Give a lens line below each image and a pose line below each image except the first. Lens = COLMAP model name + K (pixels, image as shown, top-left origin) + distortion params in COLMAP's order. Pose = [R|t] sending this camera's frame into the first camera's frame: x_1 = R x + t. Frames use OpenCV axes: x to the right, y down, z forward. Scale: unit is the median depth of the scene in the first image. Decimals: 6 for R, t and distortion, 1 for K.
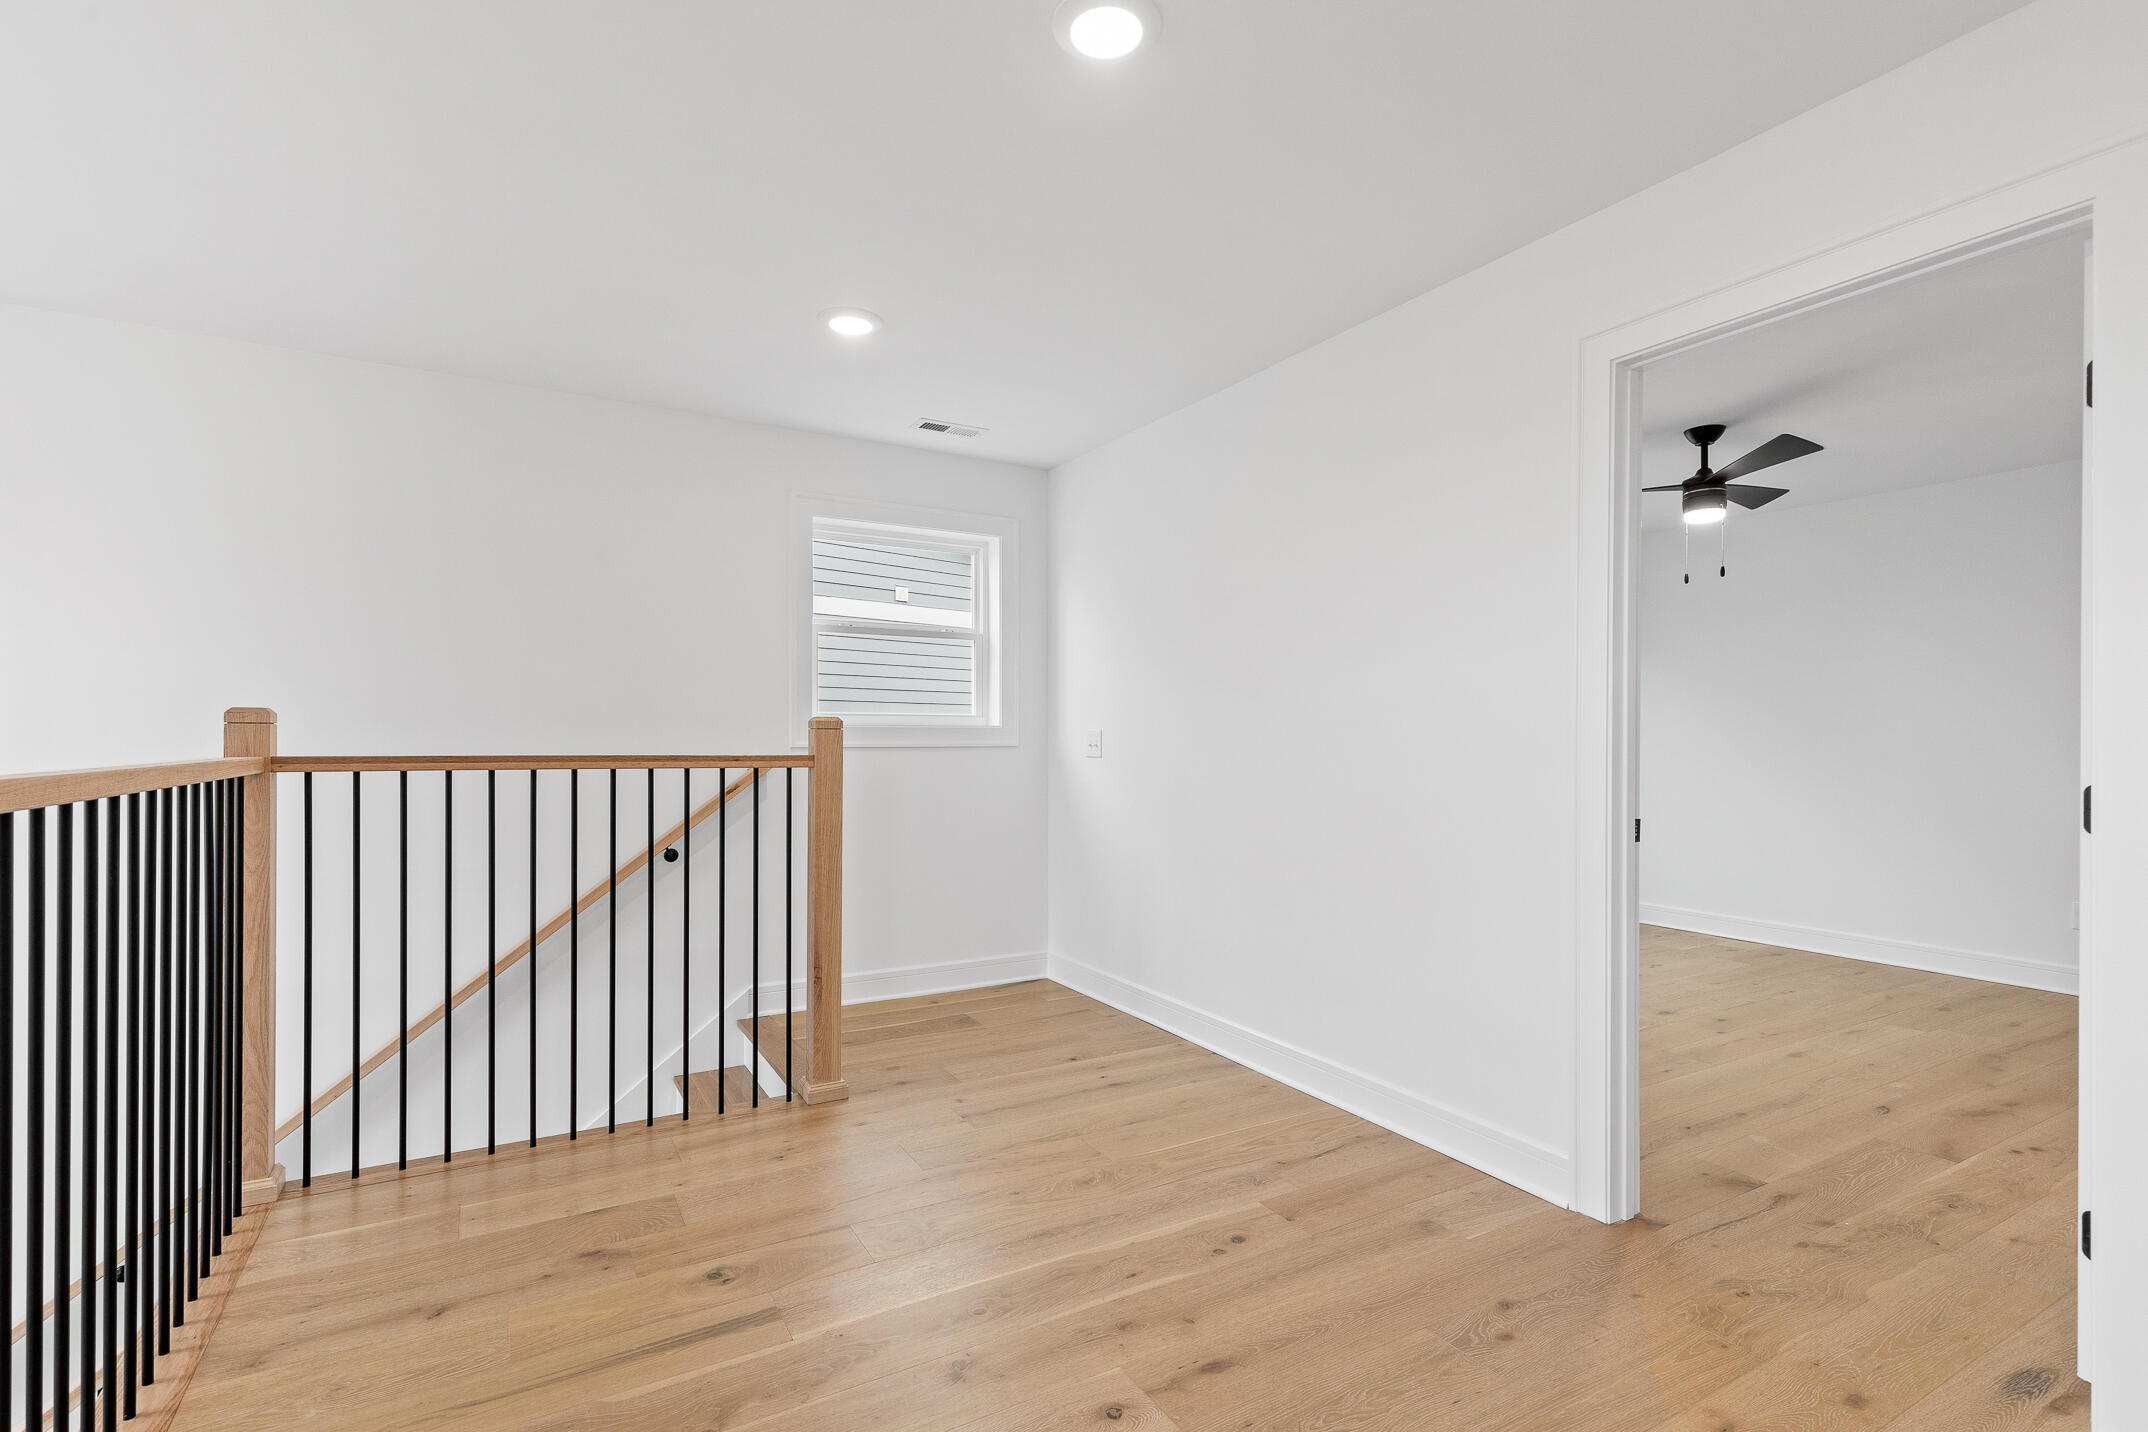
lens RADIAL K [[984.4, 0, 1058.2], [0, 984.4, 724.9], [0, 0, 1]] dist [0.001200, -0.000505]
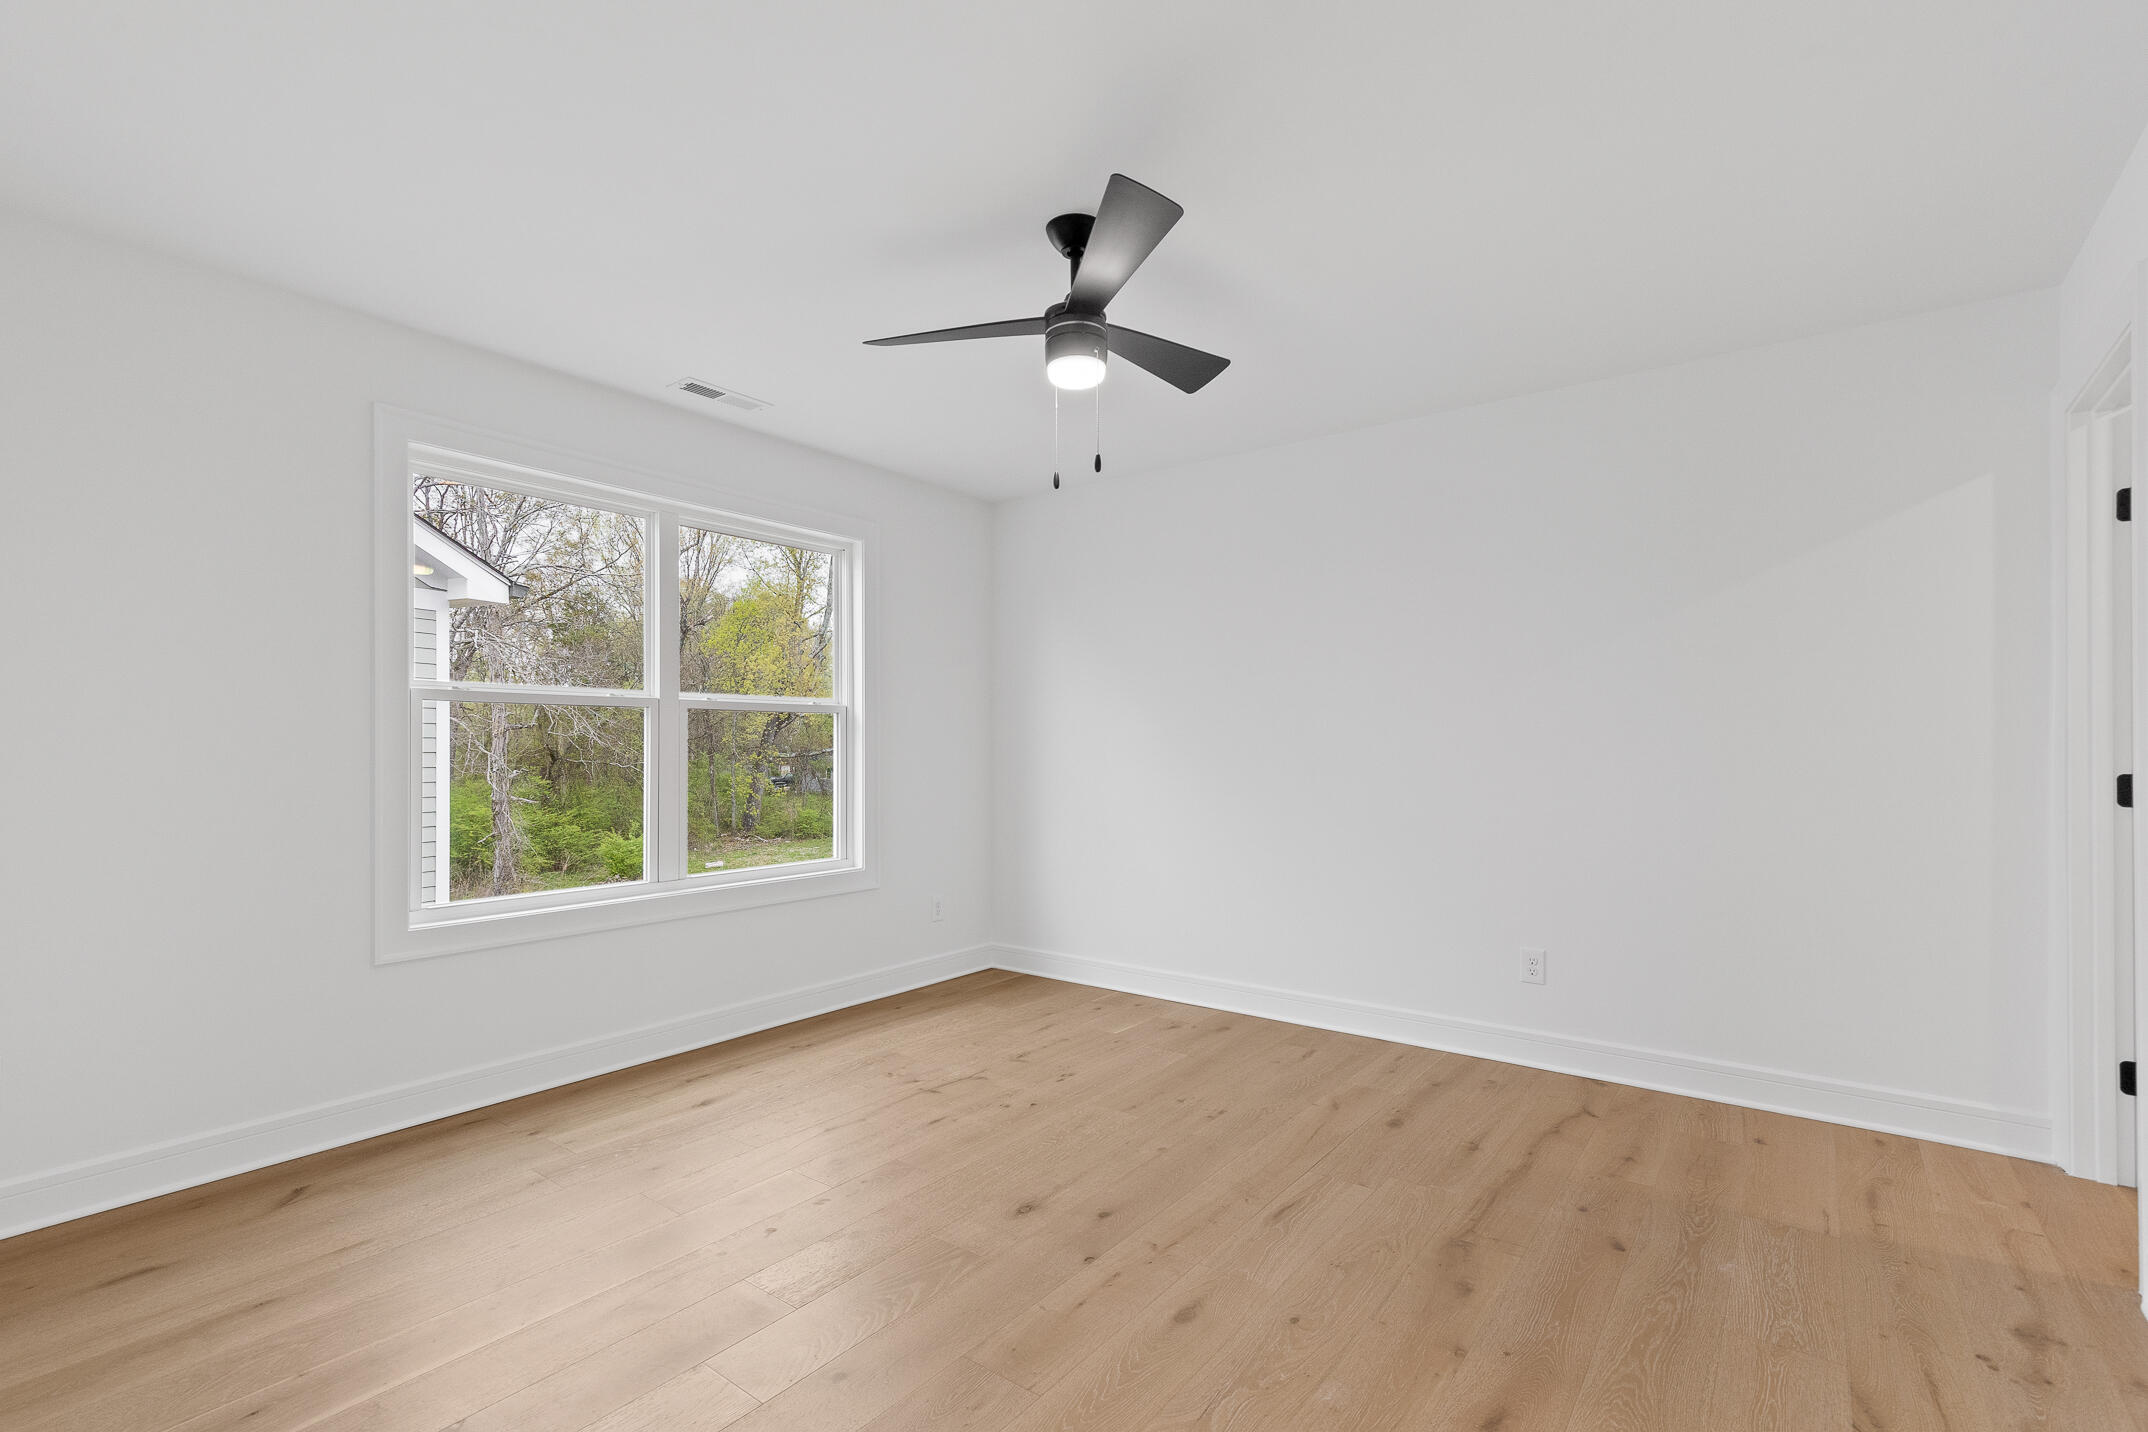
lens RADIAL K [[984.4, 0, 1058.2], [0, 984.4, 724.9], [0, 0, 1]] dist [0.001200, -0.000505]
pose [[0.922328, -0.000087, 0.386408, 0.416566], [0.002067, 0.999987, -0.004709, 0.004096], [-0.386403, 0.005142, 0.922316, 0.456958]]
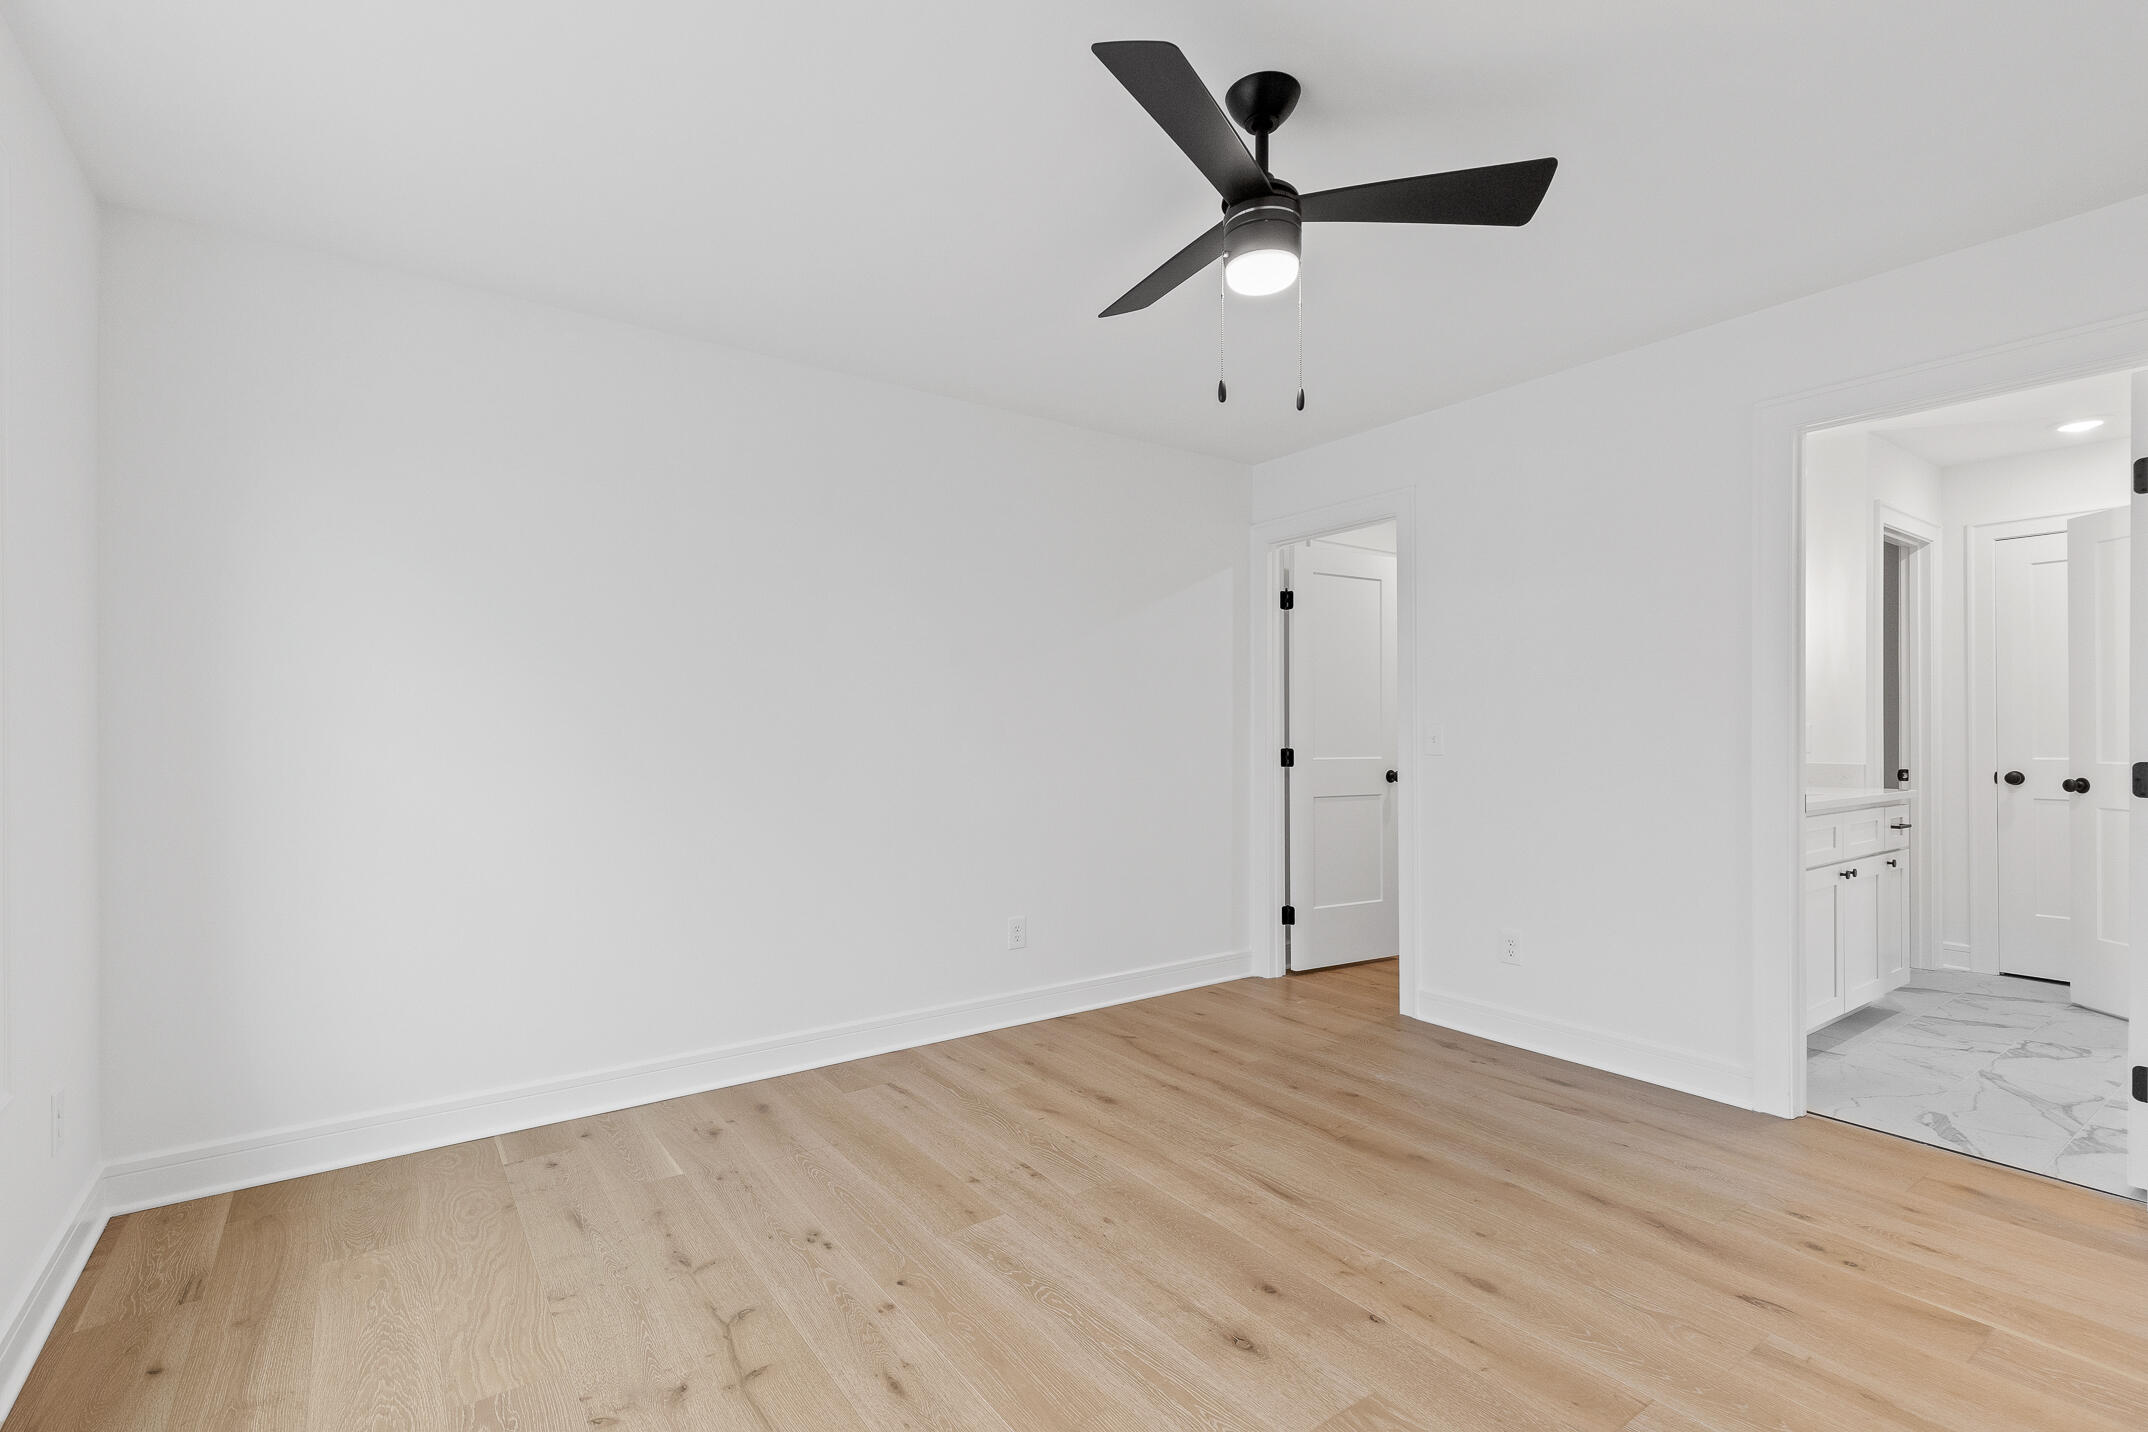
lens RADIAL K [[984.4, 0, 1058.2], [0, 984.4, 724.9], [0, 0, 1]] dist [0.001200, -0.000505]
pose [[-0.103767, -0.001272, 0.994601, 0.181650], [-0.011002, 0.999939, 0.000131, 0.010502], [-0.994541, -0.010929, -0.103775, 1.165012]]
